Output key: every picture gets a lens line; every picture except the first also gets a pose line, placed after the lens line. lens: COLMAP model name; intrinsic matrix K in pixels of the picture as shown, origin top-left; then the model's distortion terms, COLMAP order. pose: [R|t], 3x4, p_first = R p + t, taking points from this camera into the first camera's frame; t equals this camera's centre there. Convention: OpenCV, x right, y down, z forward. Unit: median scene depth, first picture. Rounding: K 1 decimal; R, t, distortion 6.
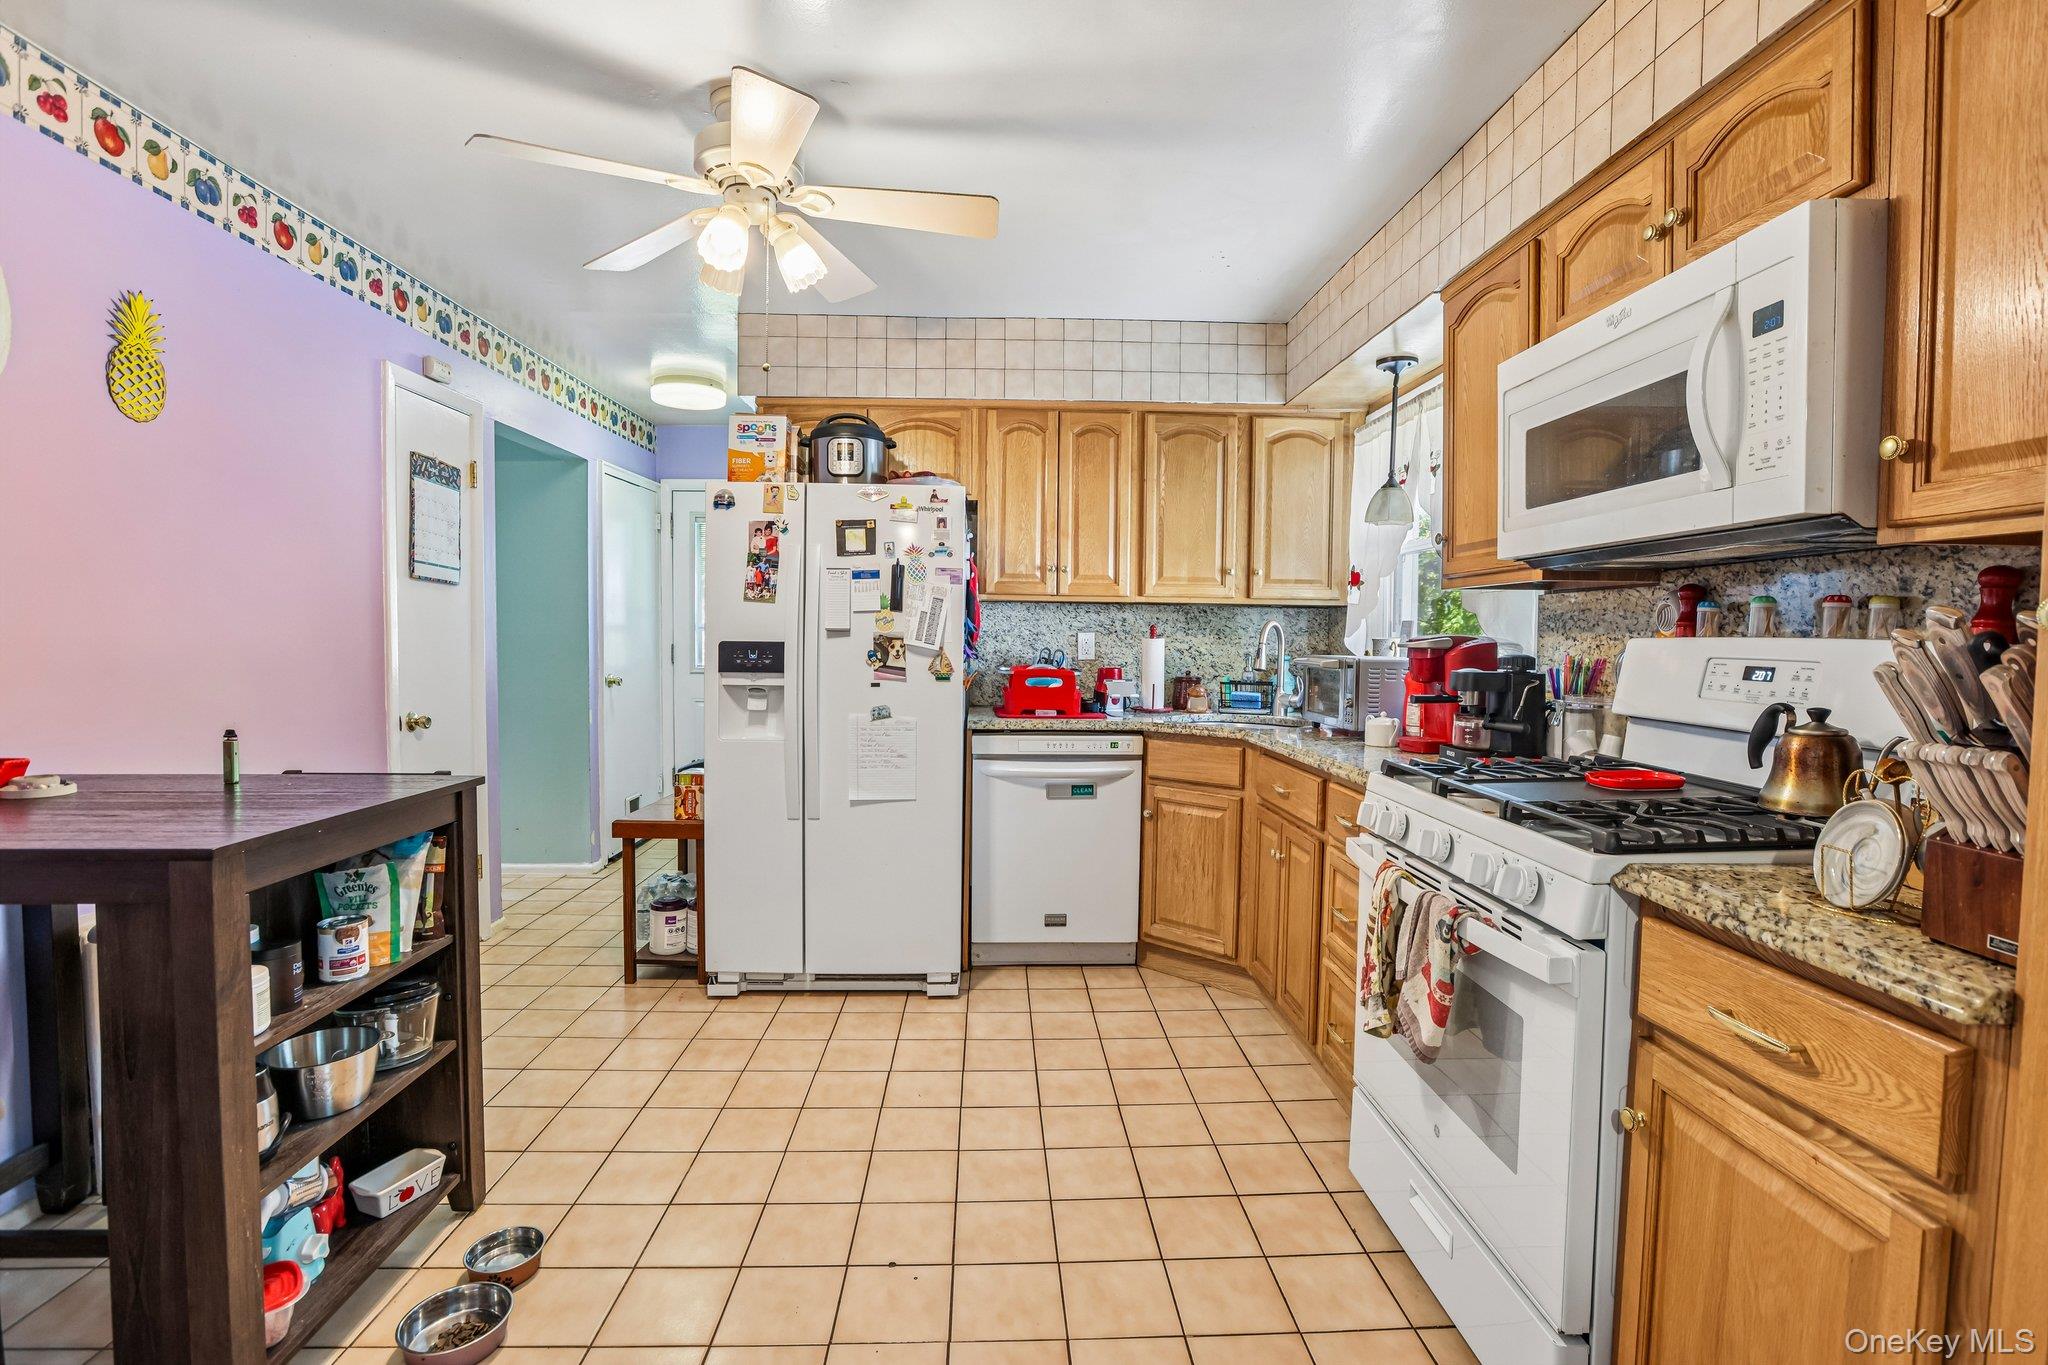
lens RADIAL K [[934.8, 0, 1024.0], [0, 934.8, 682.5], [0, 0, 1]] dist [-0.042577, 0.015273]
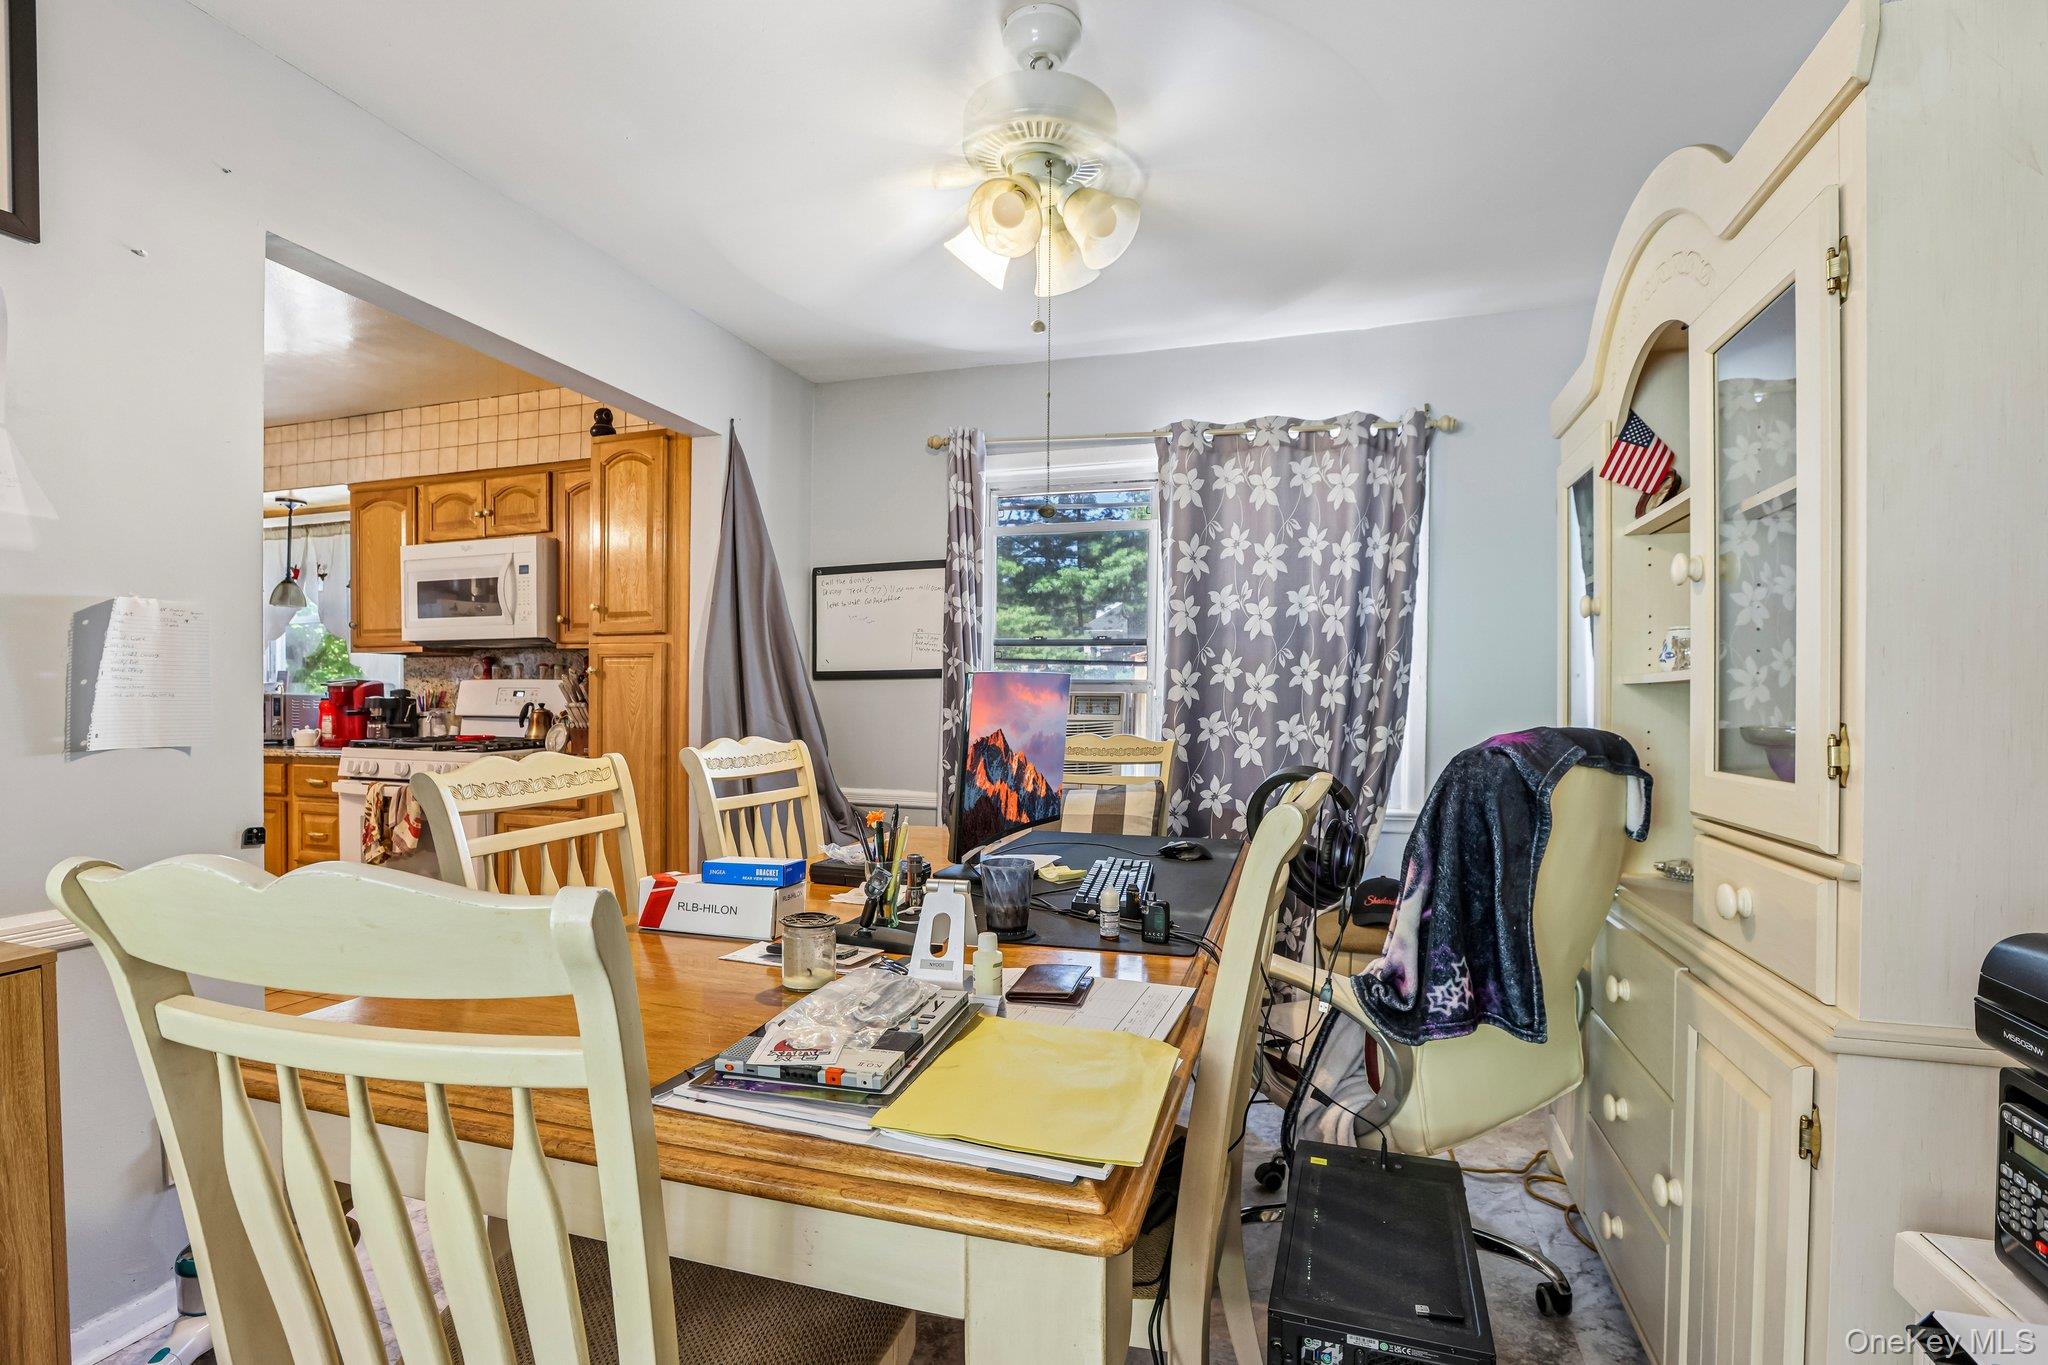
lens RADIAL K [[933.6, 0, 1035.0], [0, 933.6, 712.8], [0, 0, 1]] dist [-0.044853, 0.000031]
pose [[0.331736, -0.014796, 0.943256, -0.721763], [0.043714, 0.999044, 0.000298, 0.067623], [-0.942359, 0.041135, 0.332066, -0.760836]]
